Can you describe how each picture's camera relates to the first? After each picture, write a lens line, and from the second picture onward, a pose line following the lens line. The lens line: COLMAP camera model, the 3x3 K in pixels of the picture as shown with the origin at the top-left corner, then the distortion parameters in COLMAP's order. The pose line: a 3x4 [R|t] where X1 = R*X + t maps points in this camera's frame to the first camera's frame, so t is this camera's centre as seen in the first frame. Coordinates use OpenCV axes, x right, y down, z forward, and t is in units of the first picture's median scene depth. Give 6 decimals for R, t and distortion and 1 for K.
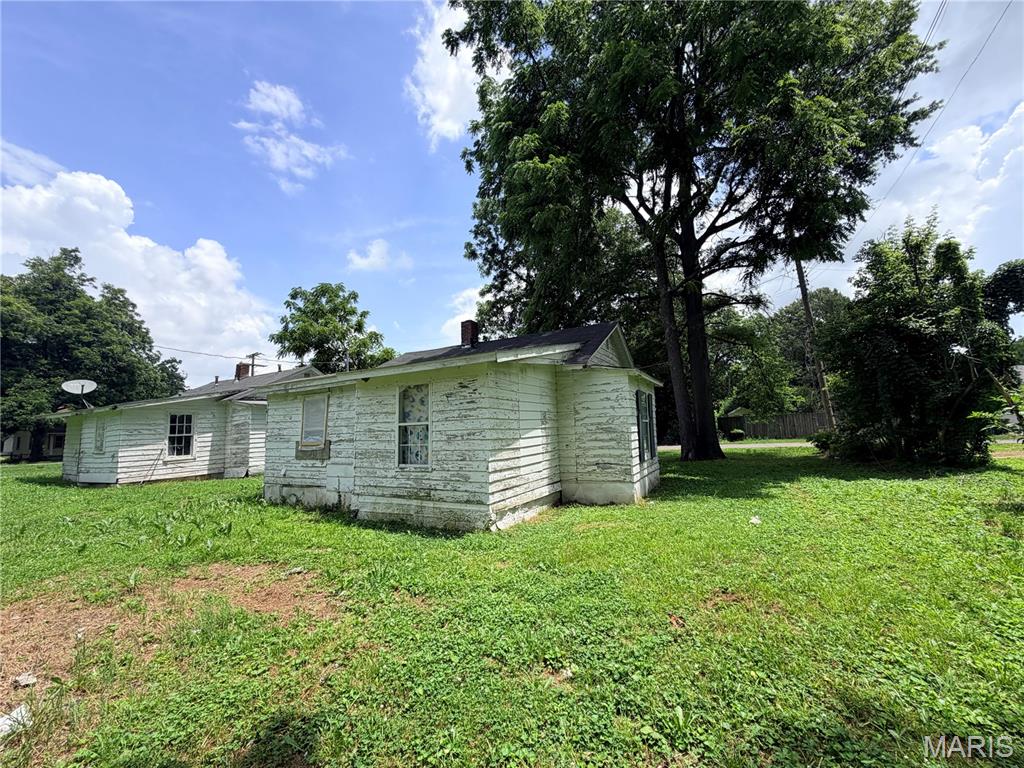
lens RADIAL K [[413.8, 0, 512.0], [0, 413.8, 378.1], [0, 0, 1]] dist [-0.000523, -0.000016]
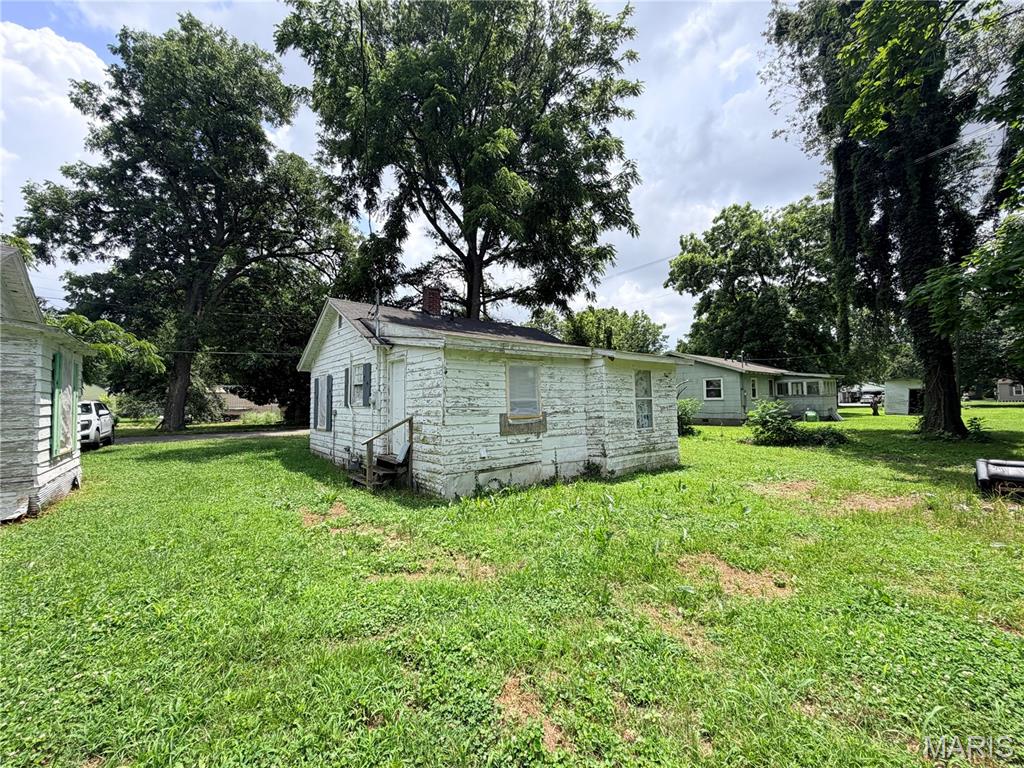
lens RADIAL K [[413.8, 0, 512.4], [0, 413.8, 385.7], [0, 0, 1]] dist [-0.000523, -0.000016]
pose [[0.370988, 0.064576, 0.926390, -1.369271], [-0.113152, 0.993290, -0.023925, 0.123590], [-0.921718, -0.095947, 0.375806, 0.732307]]
